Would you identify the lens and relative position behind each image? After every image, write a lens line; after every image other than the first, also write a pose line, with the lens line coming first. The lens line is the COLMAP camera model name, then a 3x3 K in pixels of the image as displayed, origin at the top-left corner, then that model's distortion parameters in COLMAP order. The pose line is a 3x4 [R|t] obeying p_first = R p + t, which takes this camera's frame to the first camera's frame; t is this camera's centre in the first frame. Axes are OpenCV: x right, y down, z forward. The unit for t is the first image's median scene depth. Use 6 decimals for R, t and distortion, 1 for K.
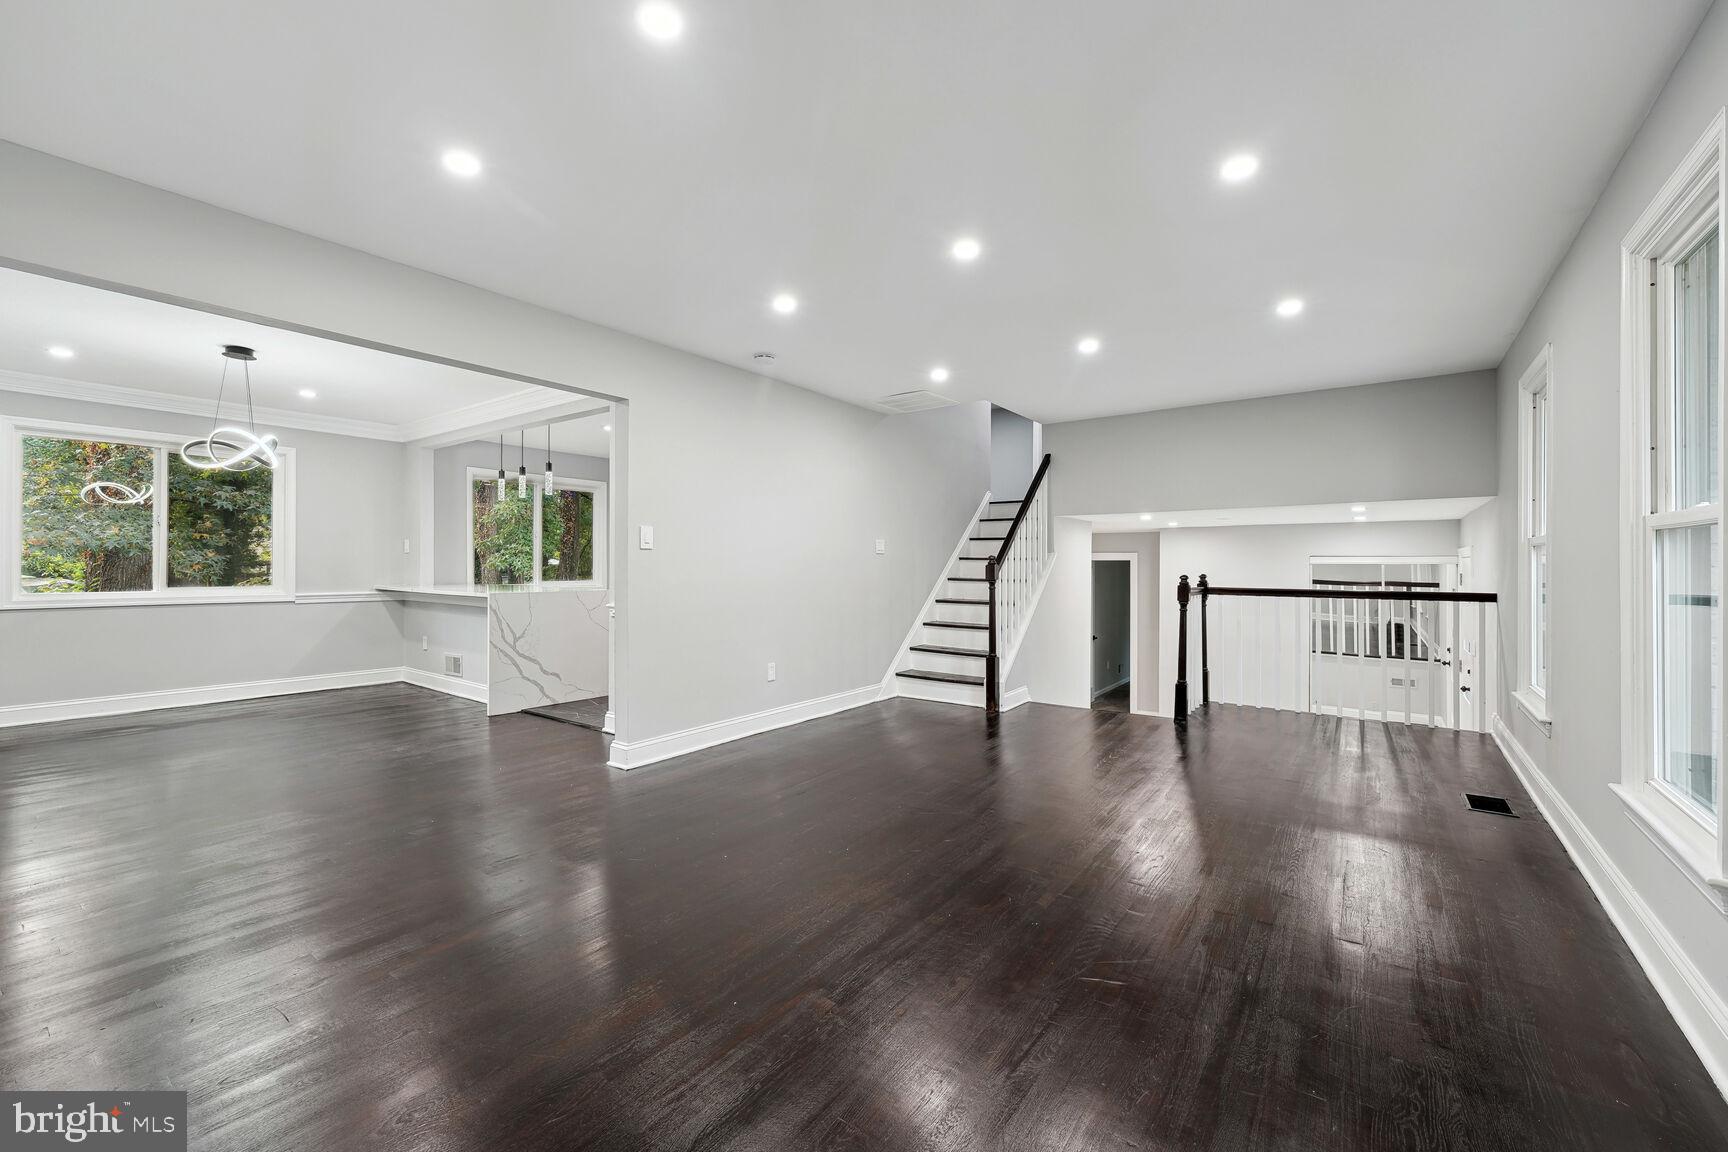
lens RADIAL K [[704.4, 0, 875.1], [0, 704.4, 566.9], [0, 0, 1]] dist [-0.000184, -0.000069]
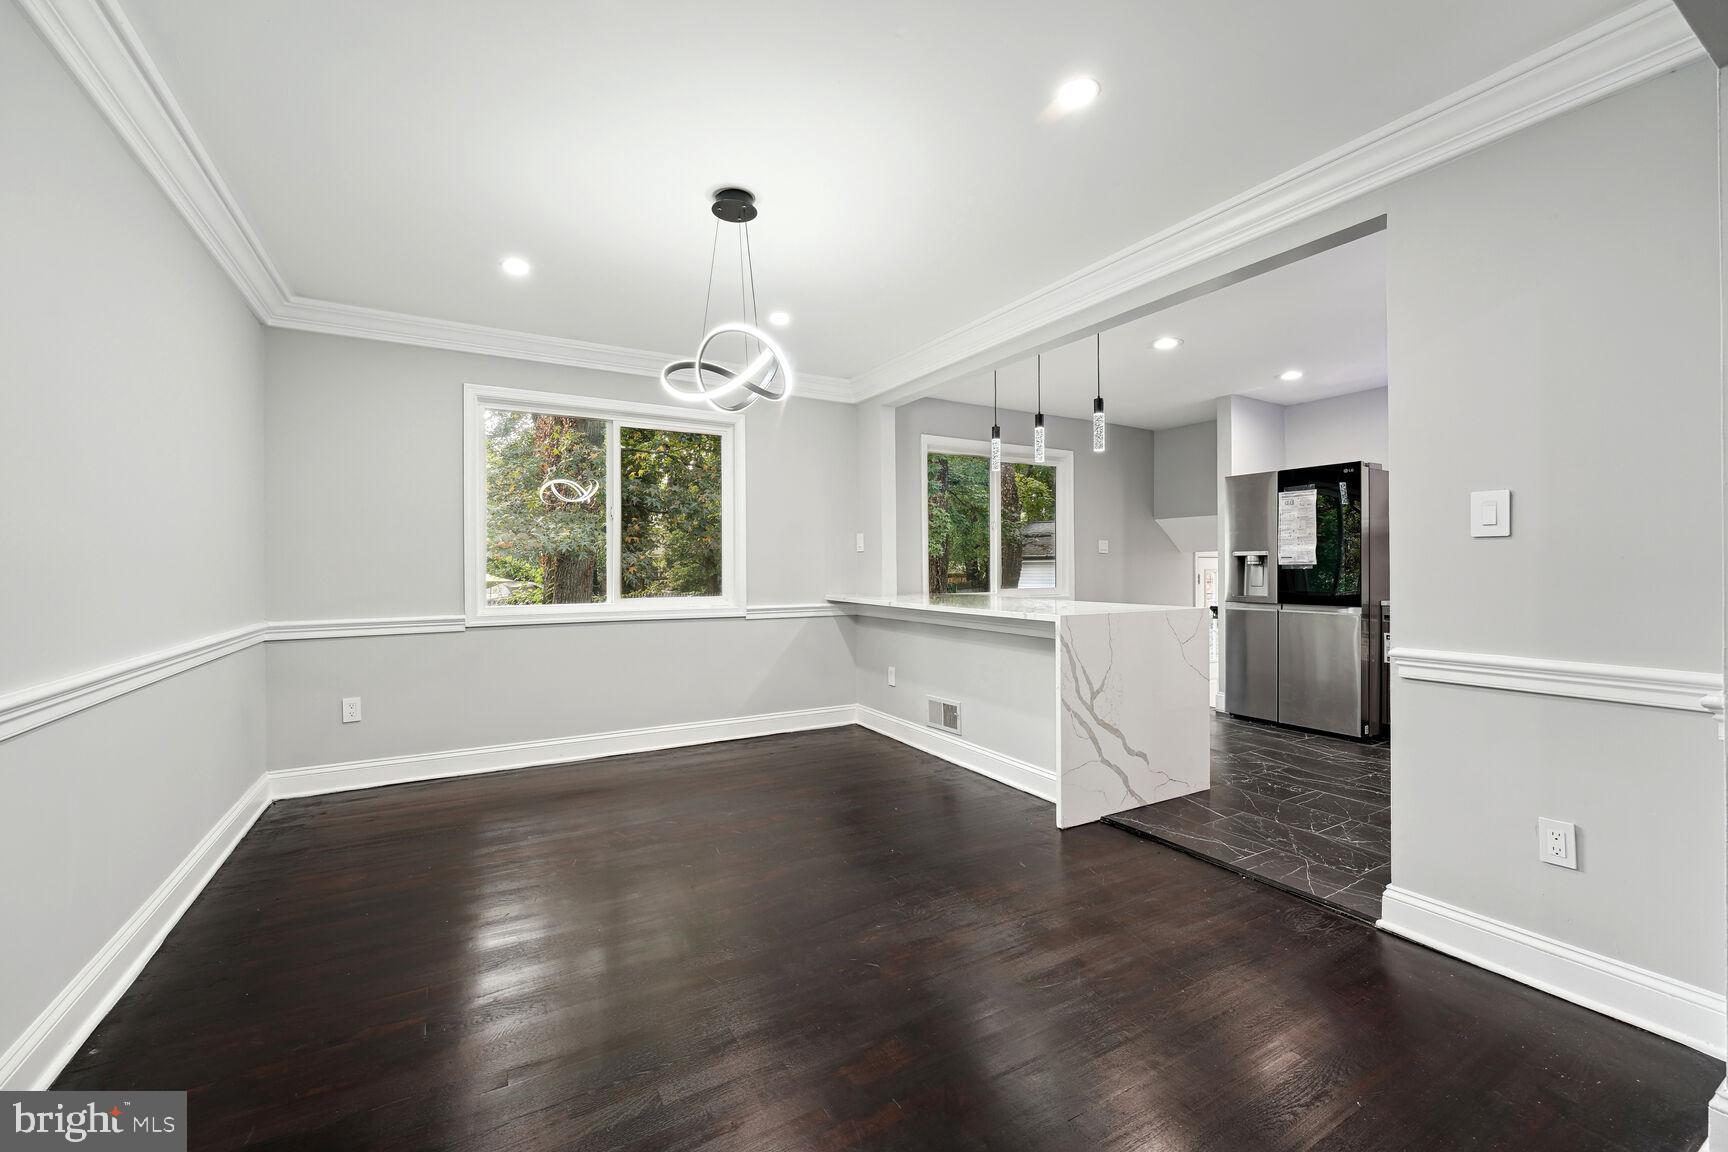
lens RADIAL K [[704.4, 0, 859.6], [0, 704.4, 562.0], [0, 0, 1]] dist [-0.000184, -0.000069]
pose [[0.914015, -0.011310, -0.405522, -0.382195], [0.007587, 0.999913, -0.010789, -0.000793], [0.405609, 0.006784, 0.914022, 0.336318]]
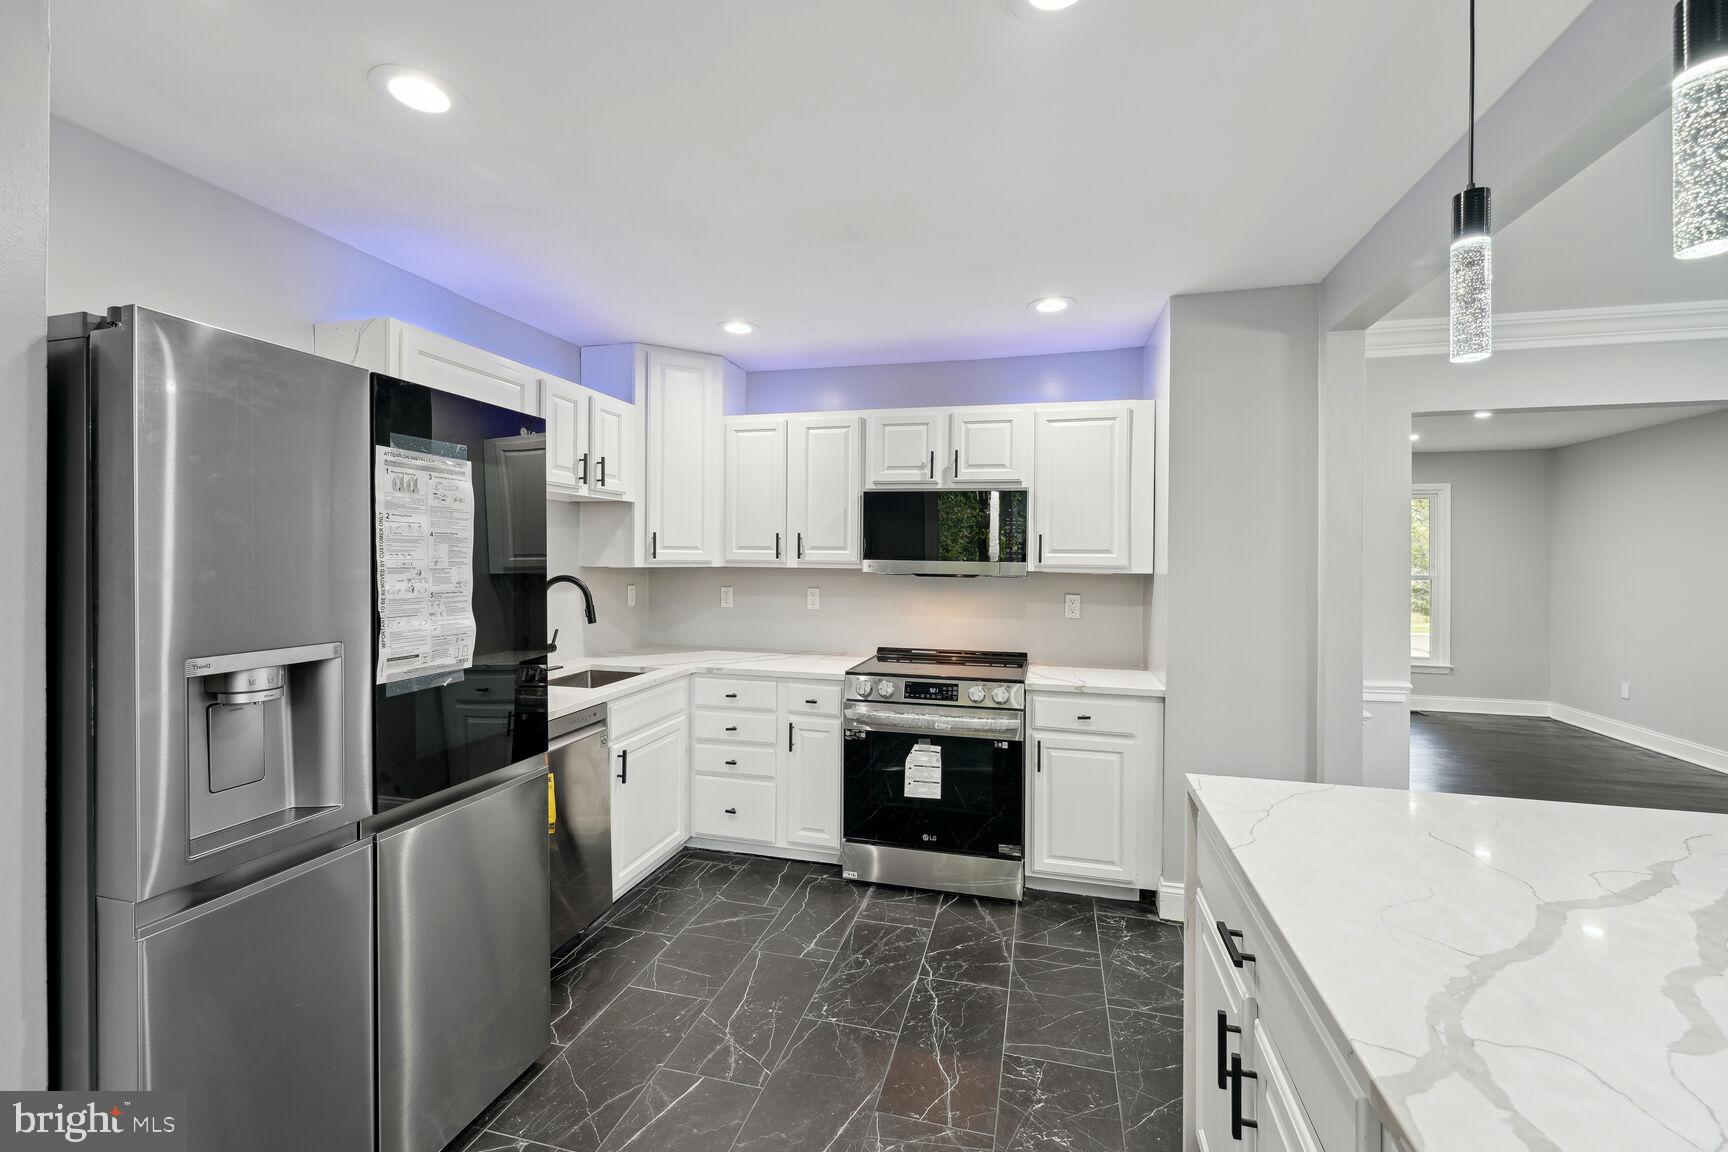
lens RADIAL K [[704.4, 0, 865.7], [0, 704.4, 560.4], [0, 0, 1]] dist [-0.000184, -0.000069]
pose [[-0.362598, -0.007101, 0.931919, -0.520509], [-0.005075, 0.999971, 0.005645, -0.037908], [-0.931932, -0.002683, -0.362623, 1.017437]]
